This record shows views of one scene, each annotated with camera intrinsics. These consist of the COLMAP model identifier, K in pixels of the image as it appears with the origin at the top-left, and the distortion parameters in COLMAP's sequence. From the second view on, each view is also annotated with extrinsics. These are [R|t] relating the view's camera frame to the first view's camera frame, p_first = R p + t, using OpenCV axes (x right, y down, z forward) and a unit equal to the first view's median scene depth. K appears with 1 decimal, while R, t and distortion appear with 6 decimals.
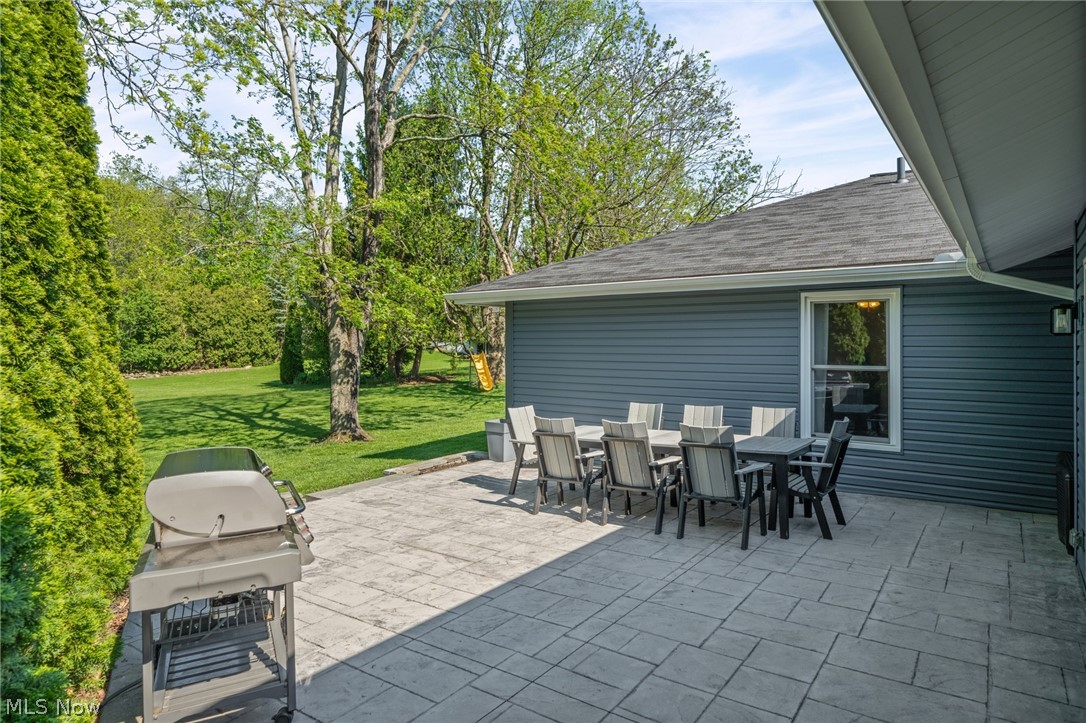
lens RADIAL K [[630.1, 0, 546.1], [0, 630.1, 351.7], [0, 0, 1]] dist [-0.003219, 0.002178]
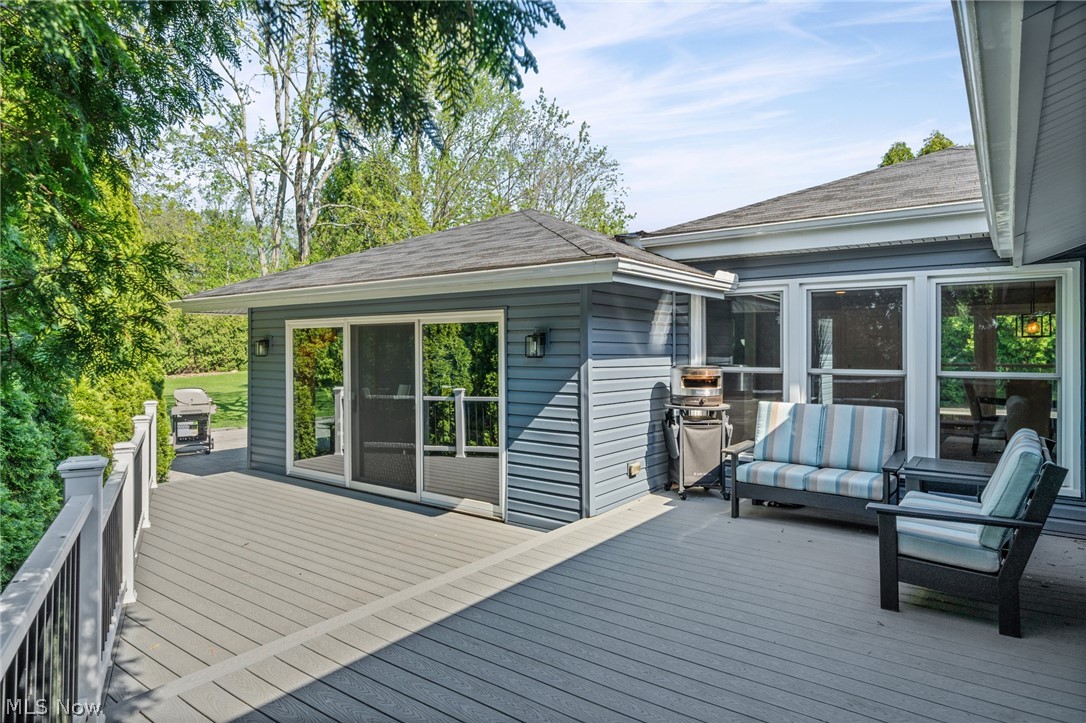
lens RADIAL K [[630.1, 0, 540.2], [0, 630.1, 360.2], [0, 0, 1]] dist [-0.003219, 0.002178]
pose [[0.999987, 0.004737, 0.001755, 0.297845], [-0.004741, 0.999986, 0.002199, -0.003562], [-0.001744, -0.002207, 0.999996, -0.529038]]
